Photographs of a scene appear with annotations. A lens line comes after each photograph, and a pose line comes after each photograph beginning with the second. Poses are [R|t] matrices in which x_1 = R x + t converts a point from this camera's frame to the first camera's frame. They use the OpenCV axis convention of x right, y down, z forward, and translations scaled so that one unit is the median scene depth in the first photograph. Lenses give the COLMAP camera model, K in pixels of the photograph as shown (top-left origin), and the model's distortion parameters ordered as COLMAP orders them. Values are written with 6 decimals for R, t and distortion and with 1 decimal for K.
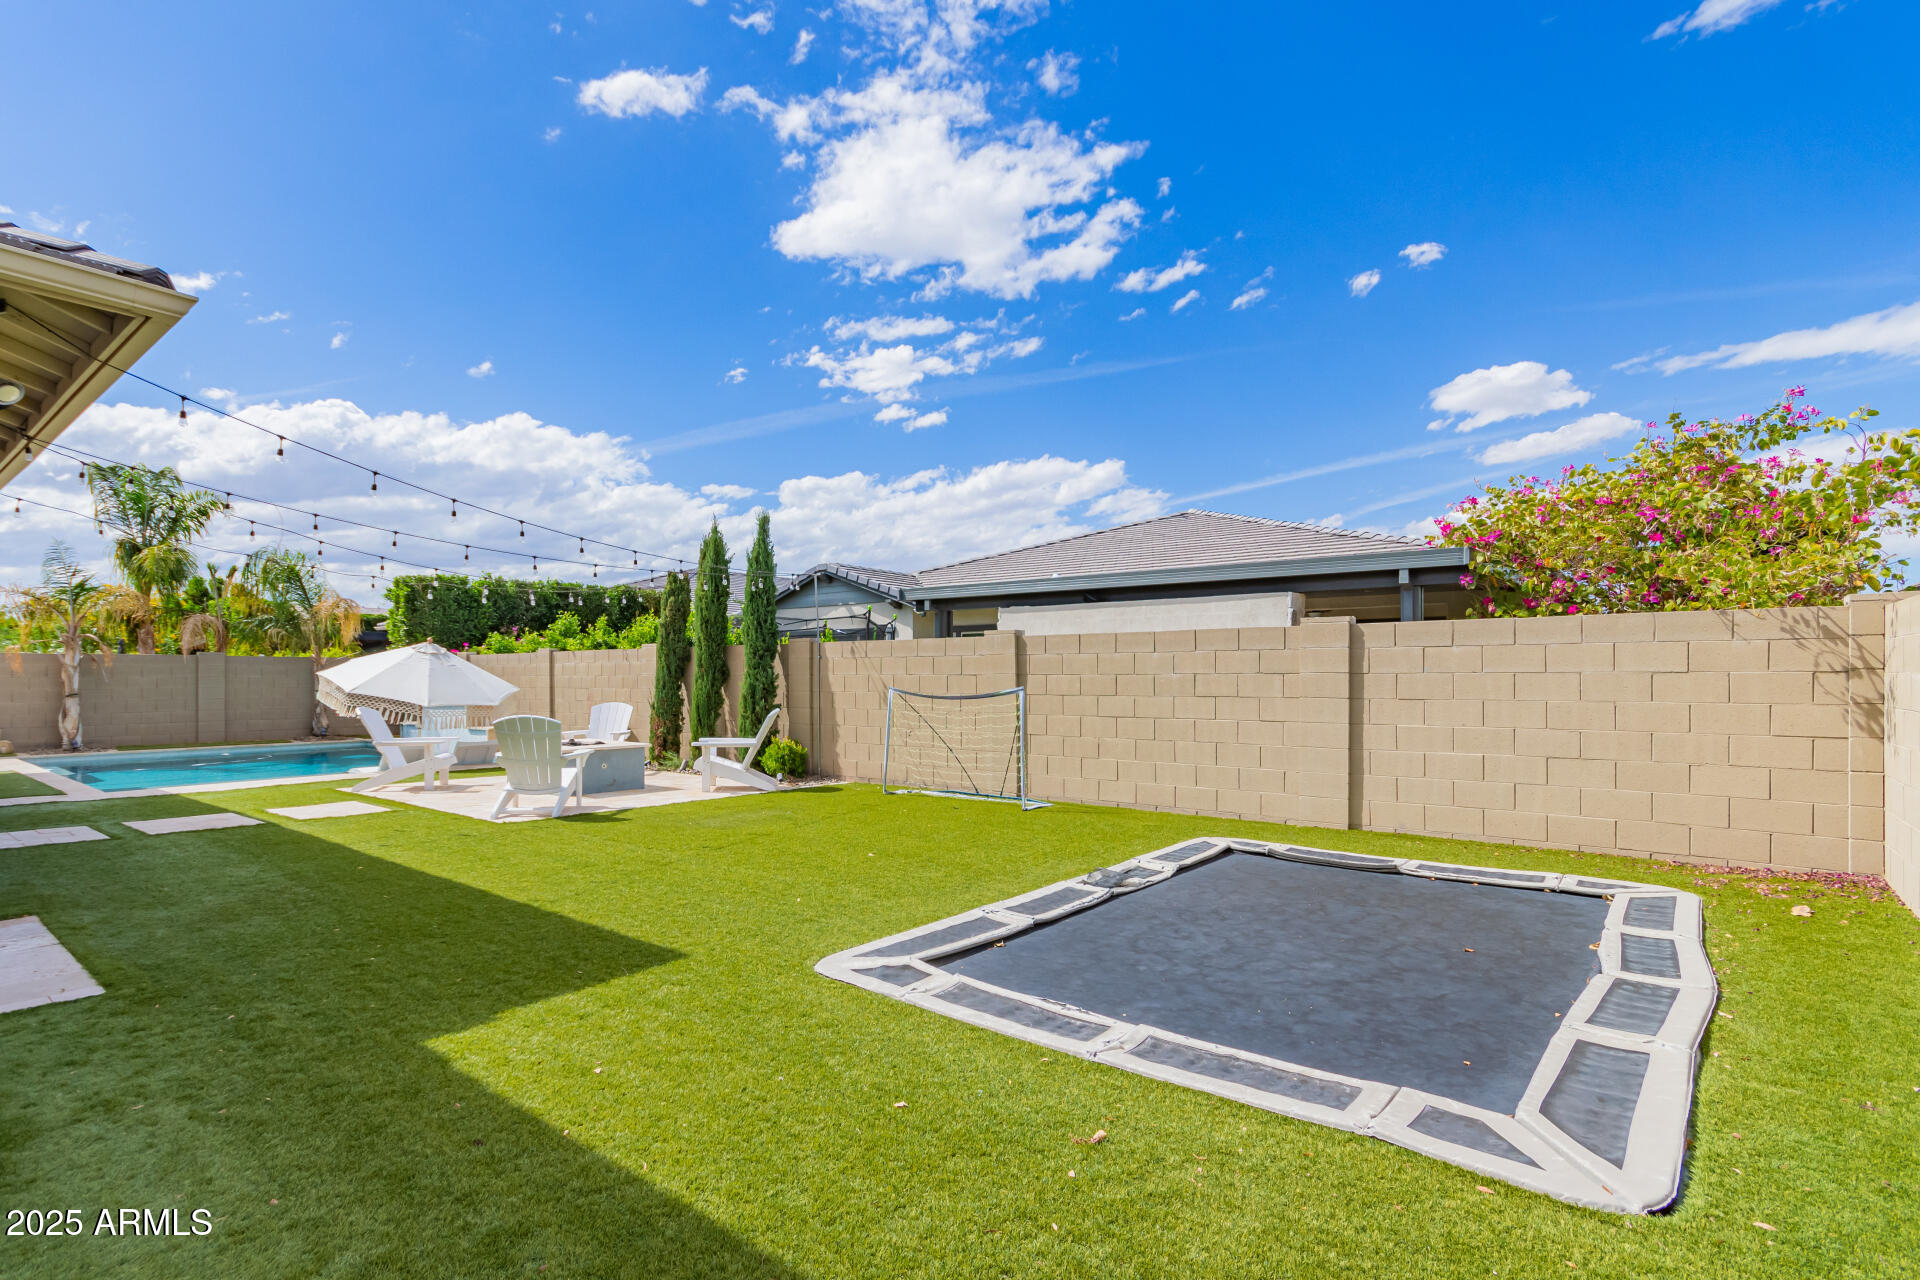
lens RADIAL K [[928.2, 0, 938.1], [0, 928.2, 651.3], [0, 0, 1]] dist [-0.003101, -0.000899]
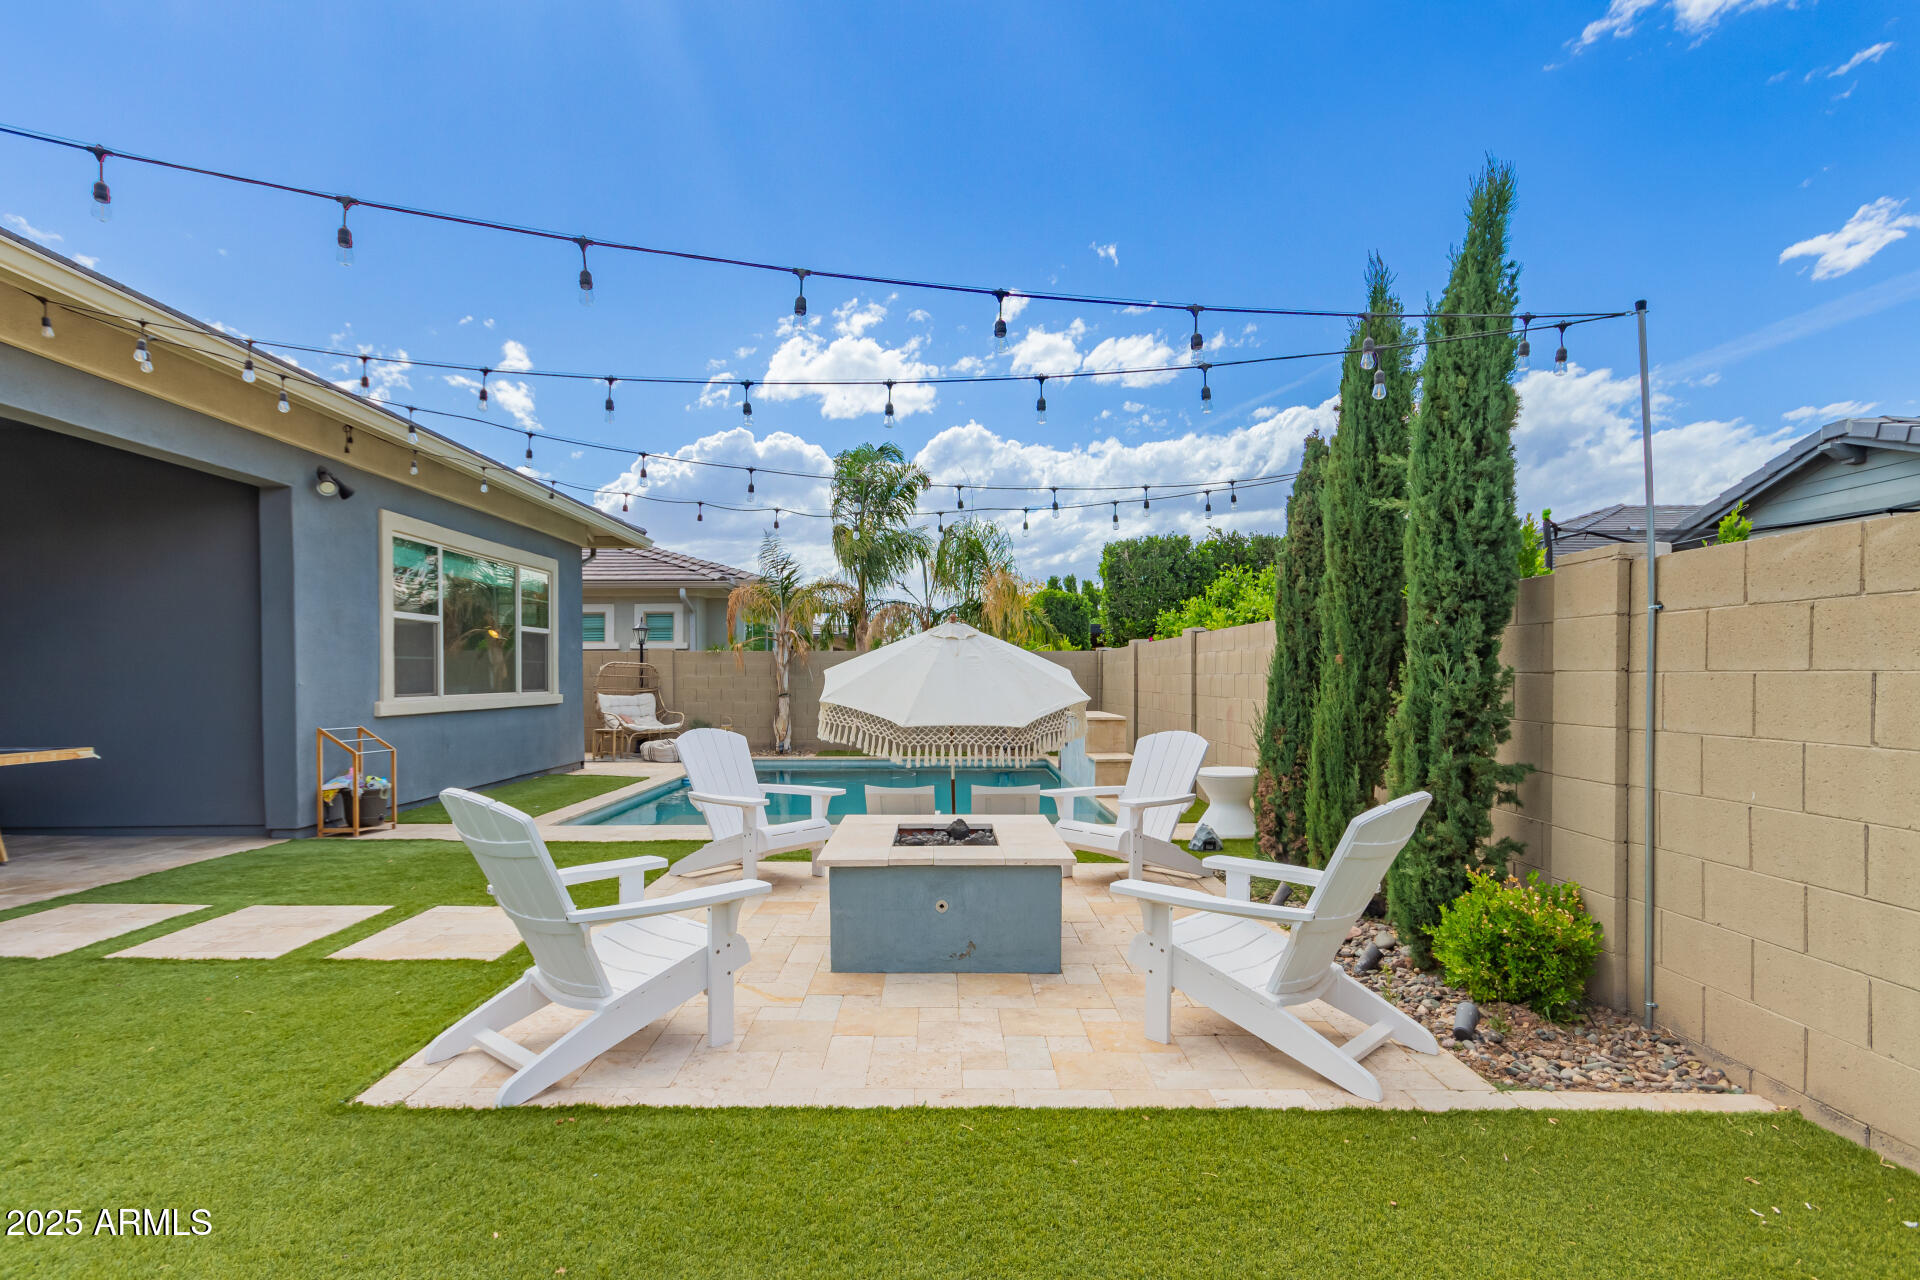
lens RADIAL K [[1005.4, 0, 965.3], [0, 1005.4, 690.1], [0, 0, 1]] dist [0.000297, 0.000331]
pose [[0.631767, 0.013208, -0.775046, -0.039909], [0.017342, 0.999364, 0.031166, 0.029744], [0.774965, -0.033131, 0.631136, 1.043515]]
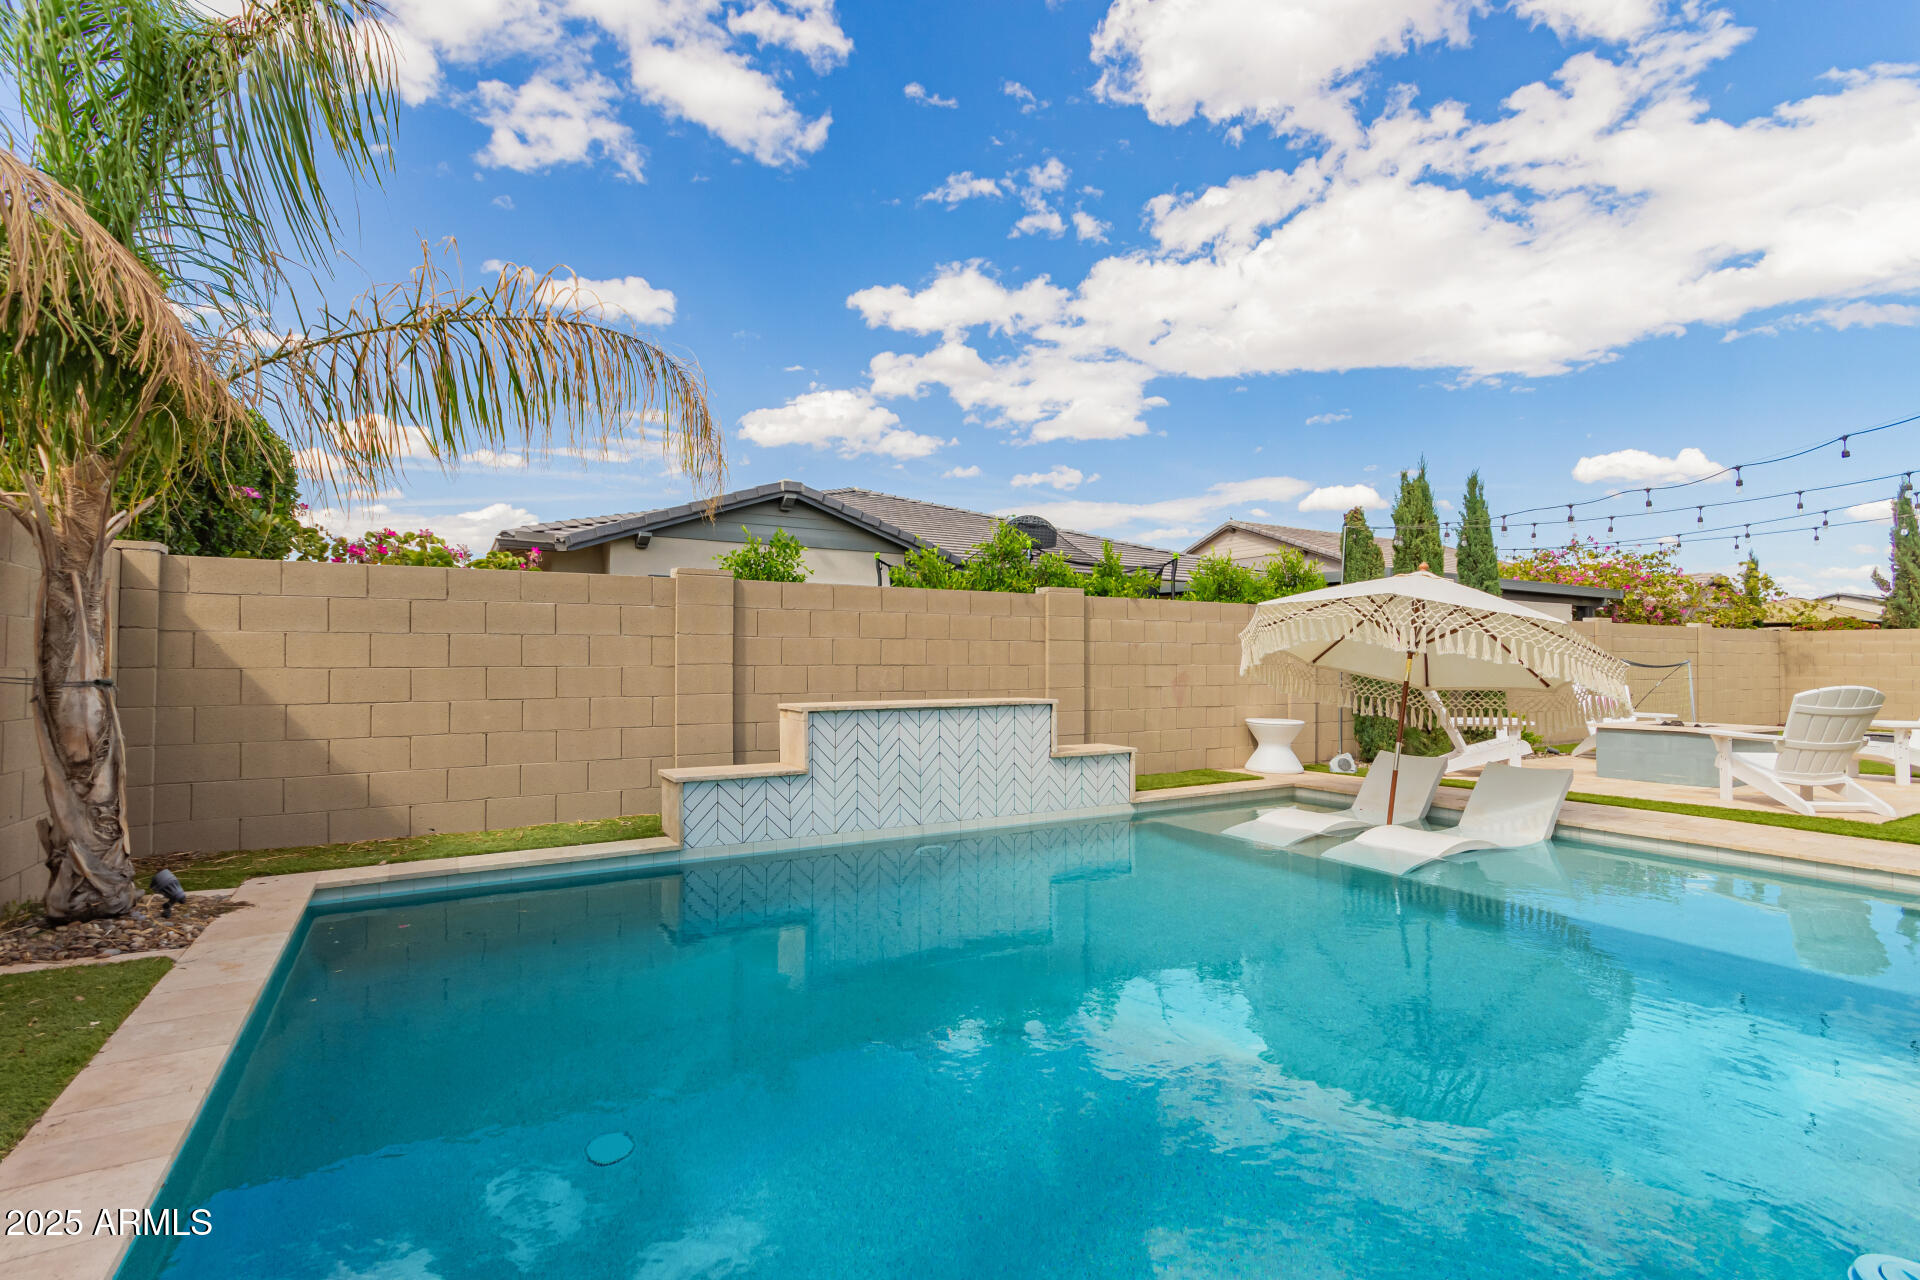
lens RADIAL K [[928.2, 0, 938.1], [0, 928.2, 651.3], [0, 0, 1]] dist [-0.003101, -0.000899]
pose [[0.346077, 0.025943, 0.937847, -2.068838], [-0.018813, 0.999609, -0.020710, 0.096449], [-0.938017, -0.010477, 0.346430, 1.949943]]
